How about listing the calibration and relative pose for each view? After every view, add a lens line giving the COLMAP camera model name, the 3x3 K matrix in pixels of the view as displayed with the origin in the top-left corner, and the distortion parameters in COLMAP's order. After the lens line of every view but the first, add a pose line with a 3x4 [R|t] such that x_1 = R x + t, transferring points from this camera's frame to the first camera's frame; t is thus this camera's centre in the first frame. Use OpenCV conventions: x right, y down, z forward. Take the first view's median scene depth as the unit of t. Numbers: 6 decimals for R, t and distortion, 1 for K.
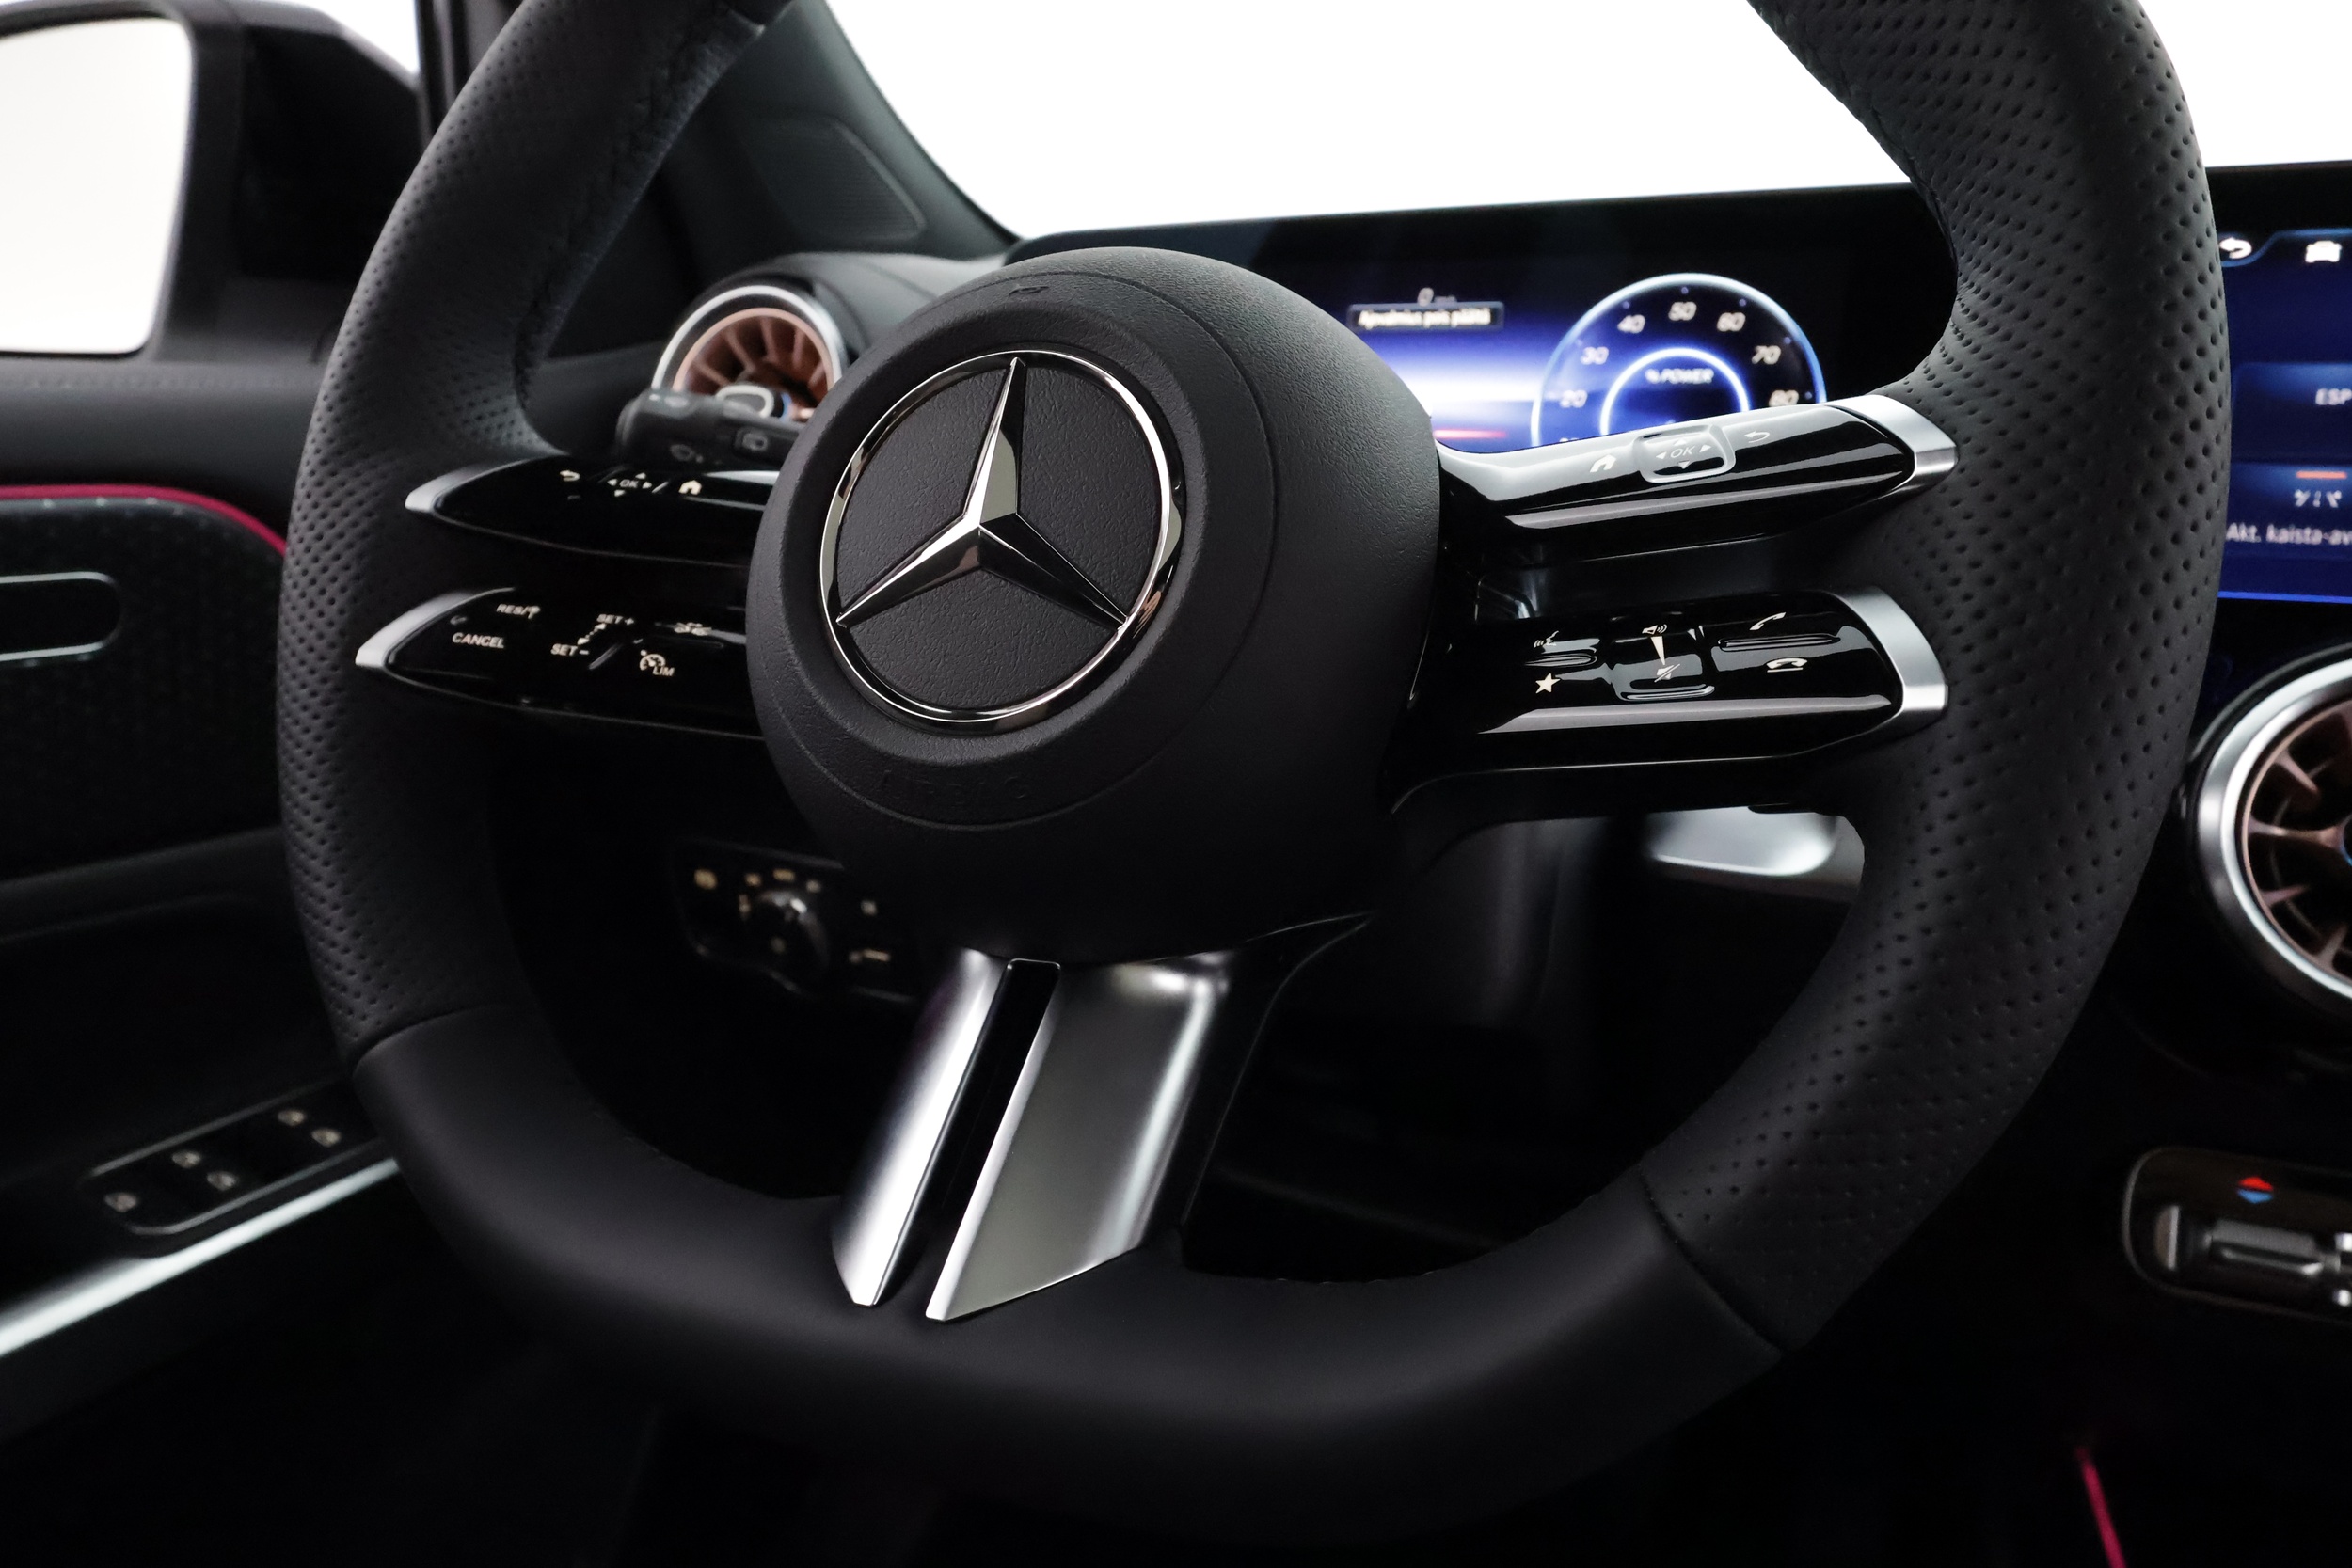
lens RADIAL K [[1619.3, 0, 1188.4], [0, 1619.3, 784.3], [0, 0, 1]] dist [-0.005611, 0.002145]
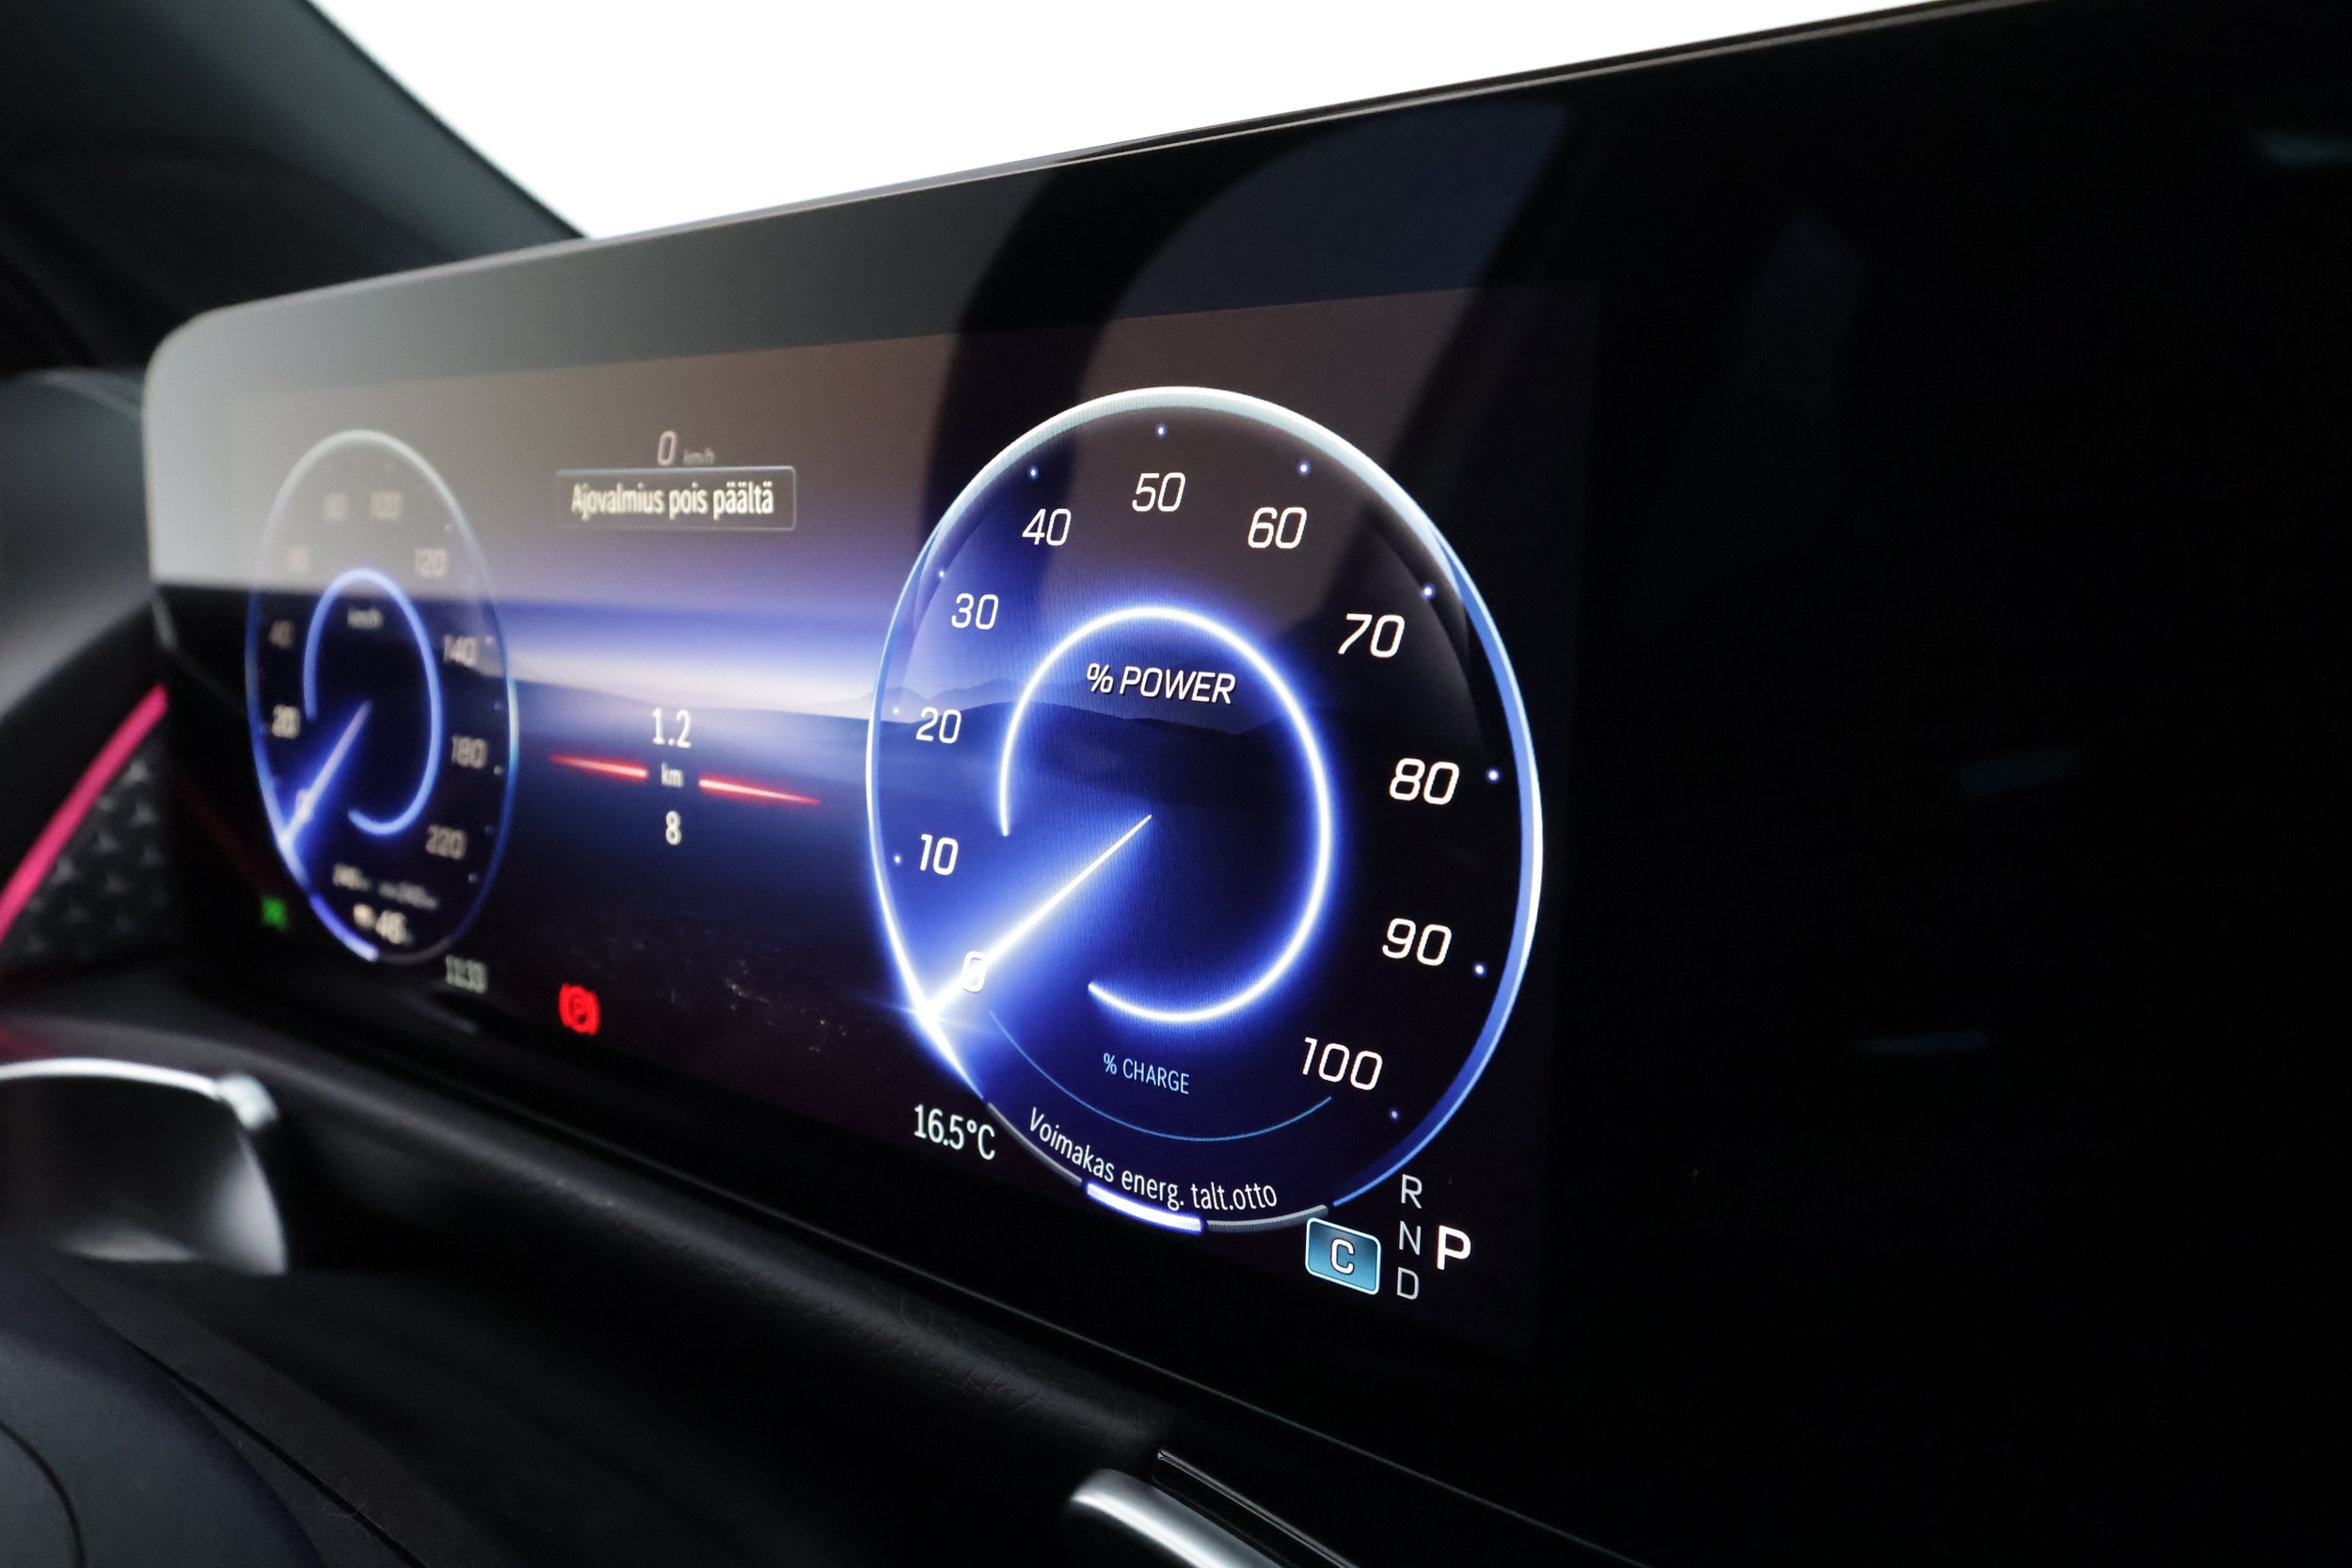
lens RADIAL K [[1619.3, 0, 1169.5], [0, 1619.3, 778.7], [0, 0, 1]] dist [-0.005611, 0.002145]
pose [[0.978080, 0.025633, -0.206646, 0.372738], [-0.036509, 0.998132, -0.048992, -0.214976], [0.205004, 0.055462, 0.977188, 0.669972]]
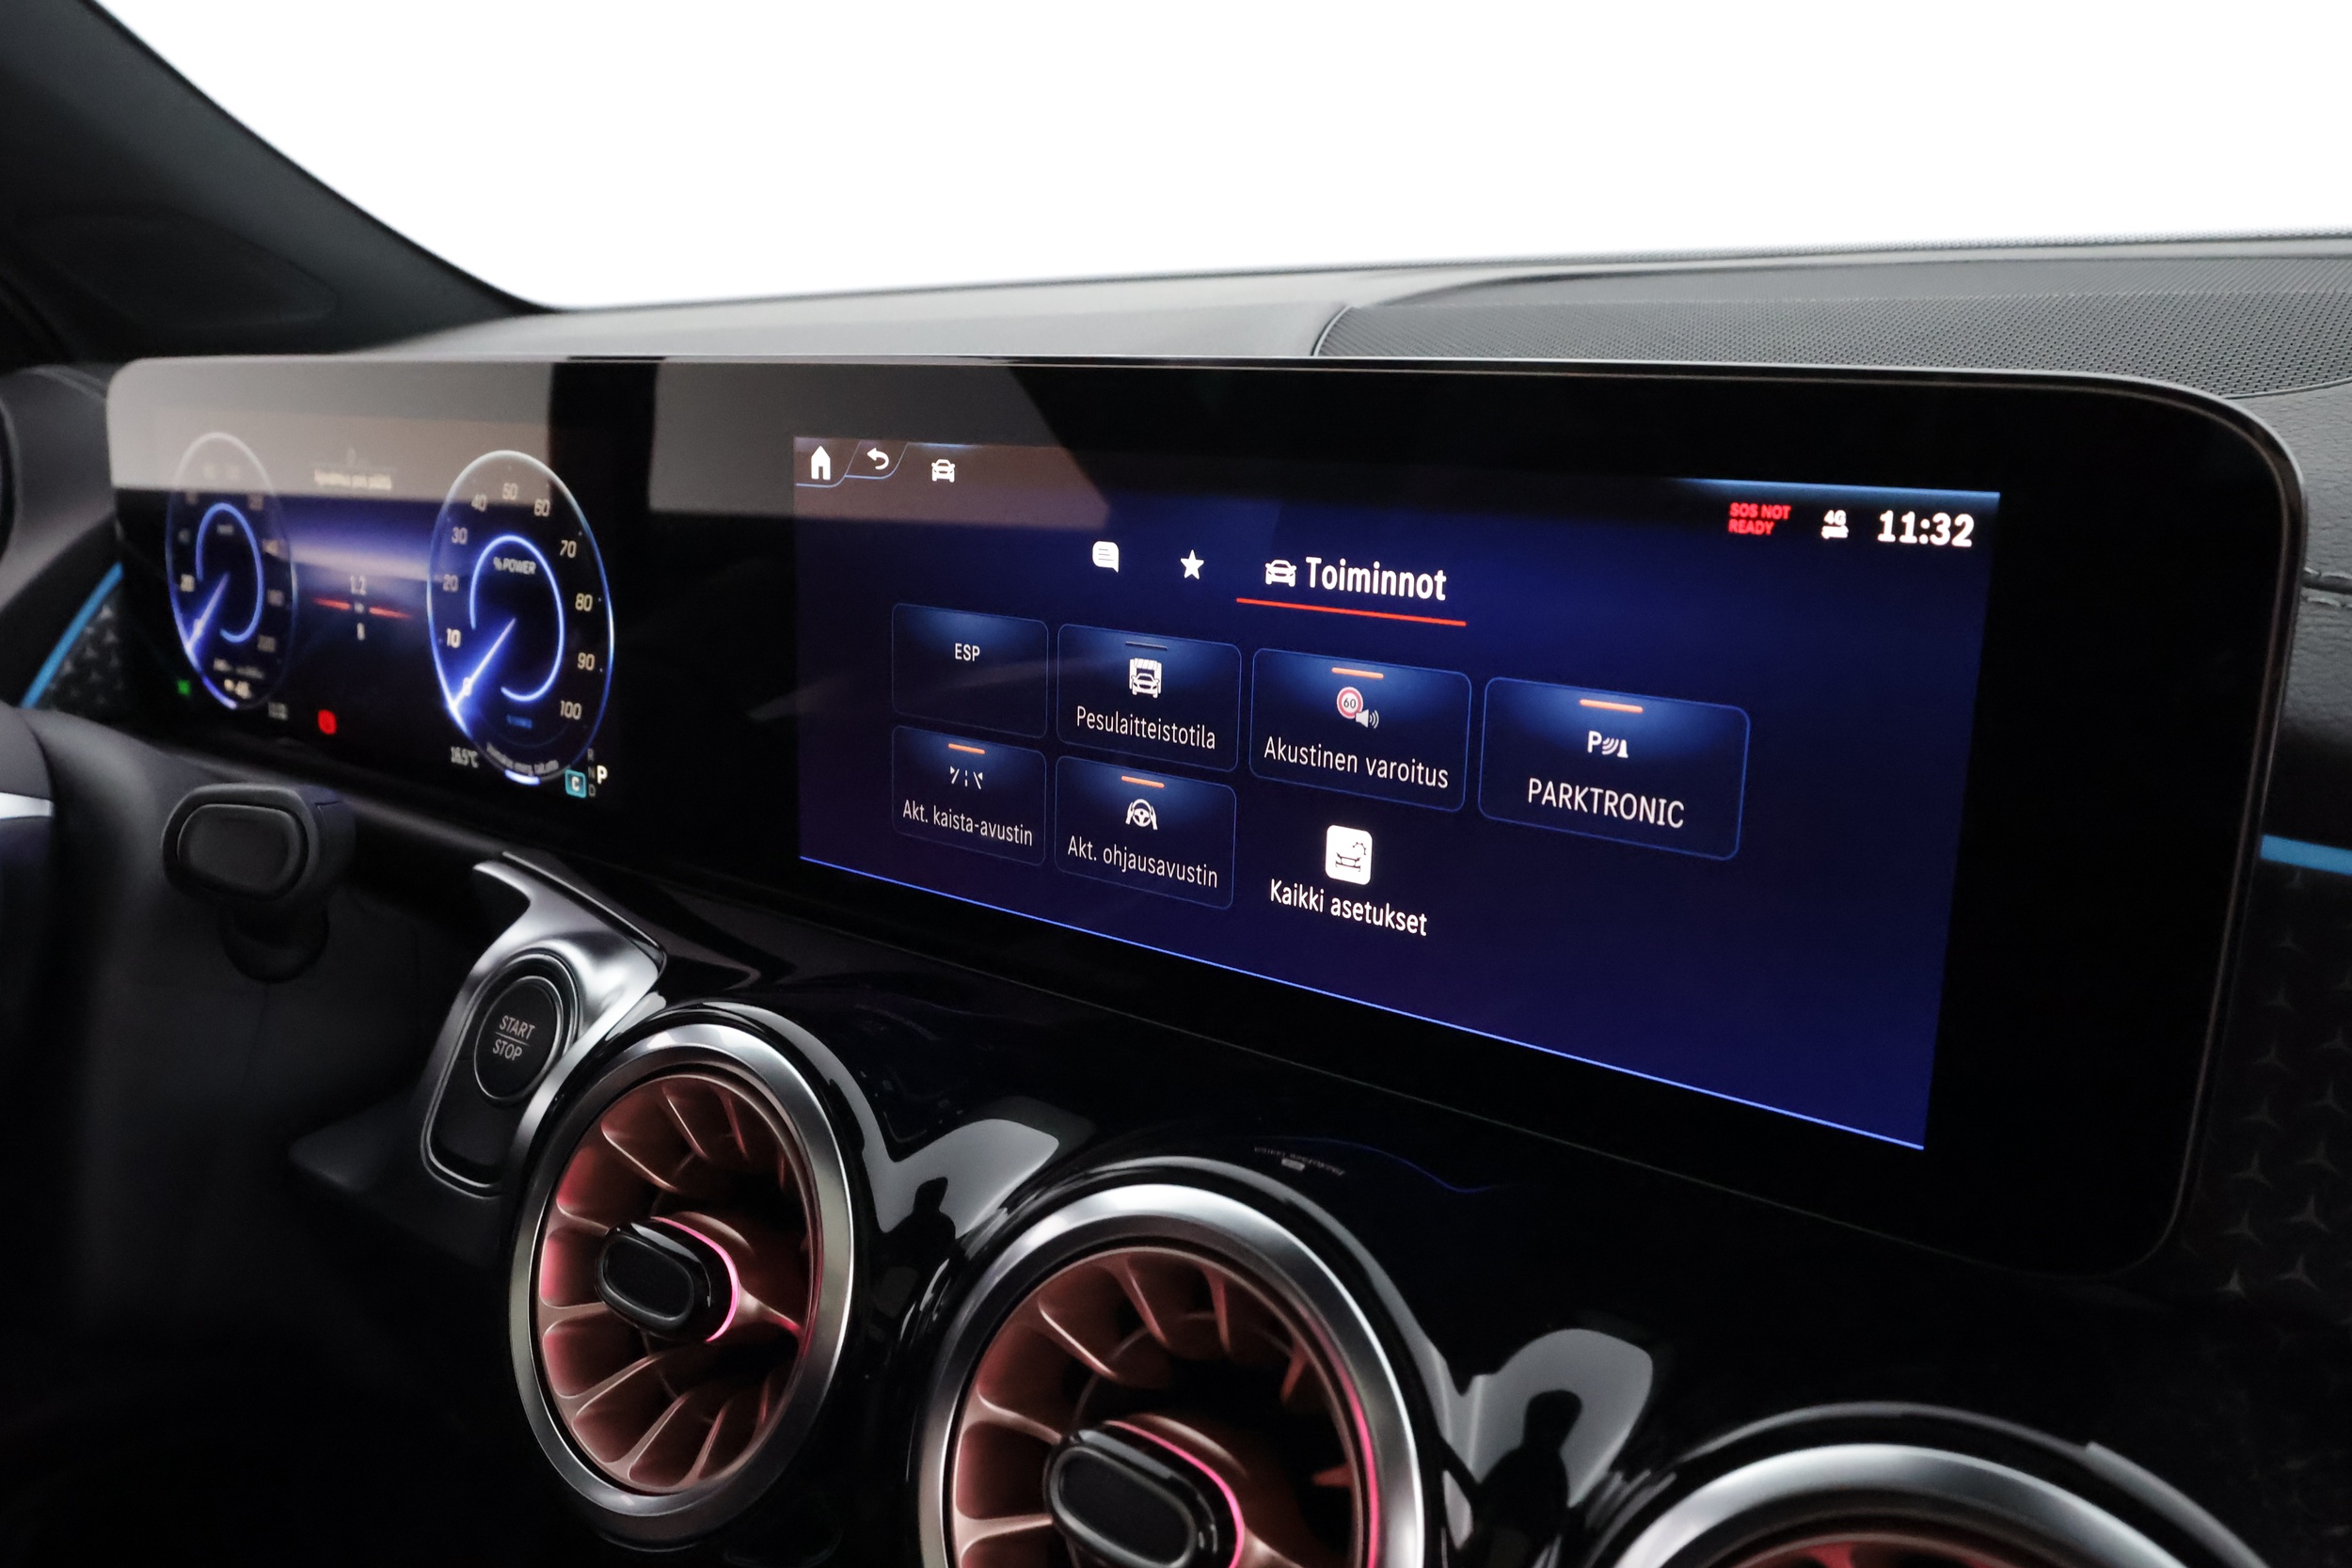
lens RADIAL K [[1879.4, 0, 1167.3], [0, 1879.4, 792.1], [0, 0, 1]] dist [-0.001958, -0.001850]
pose [[0.970296, 0.048823, -0.236941, 0.874334], [-0.046685, 0.998803, 0.014626, -0.162464], [0.237372, -0.003130, 0.971414, 0.114895]]
